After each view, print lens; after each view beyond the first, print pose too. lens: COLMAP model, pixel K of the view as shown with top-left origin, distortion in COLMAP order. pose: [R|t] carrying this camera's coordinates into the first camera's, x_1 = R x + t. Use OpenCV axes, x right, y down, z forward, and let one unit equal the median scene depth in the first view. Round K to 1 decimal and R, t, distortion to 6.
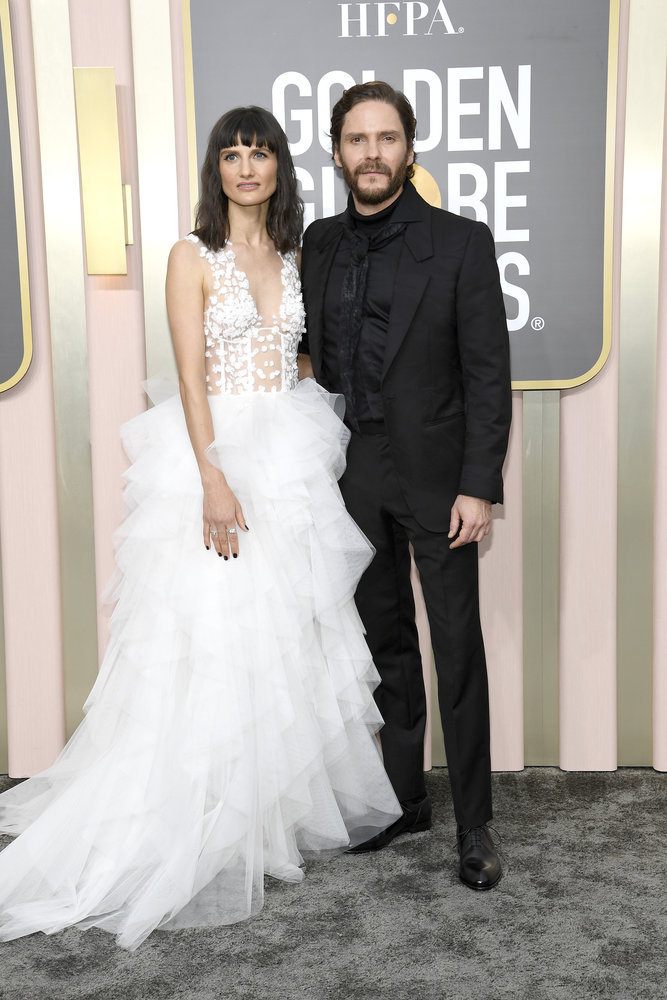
lens RADIAL K [[1651.1, 0, 343.1], [0, 1651.1, 493.8], [0, 0, 1]] dist [0.320023, 0.000000]
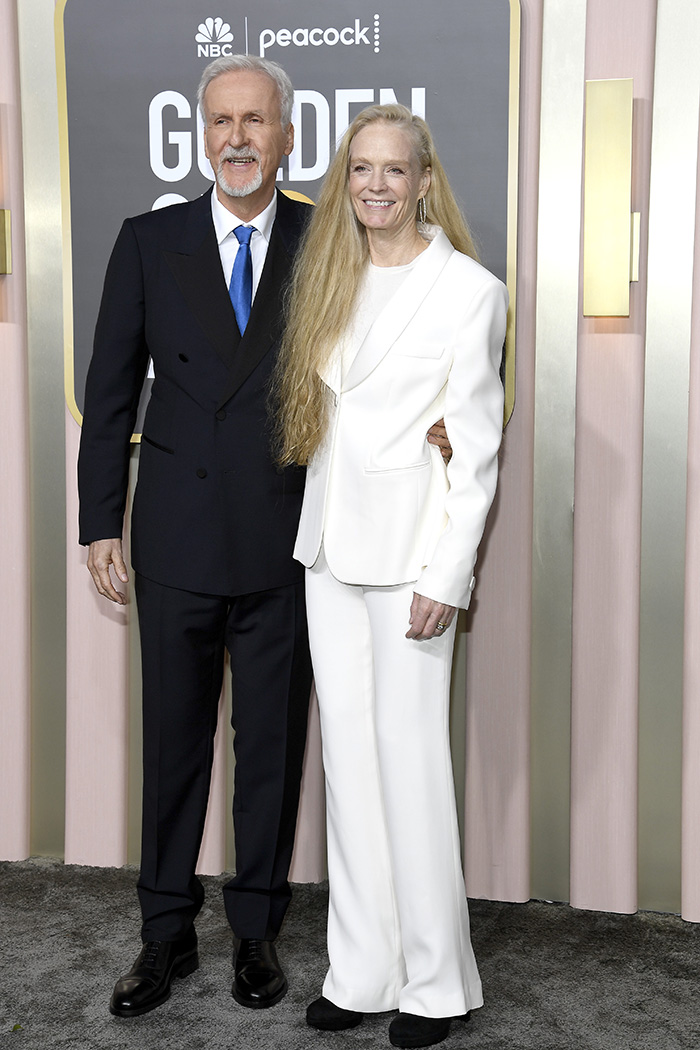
lens RADIAL K [[1957.4, 0, 416.0], [0, 1957.4, 480.2], [0, 0, 1]] dist [0.349954, 0.000000]
pose [[0.972857, 0.047461, -0.226486, 0.351701], [-0.058366, 0.997424, -0.041695, -0.004177], [0.223924, 0.053782, 0.973122, -0.005011]]
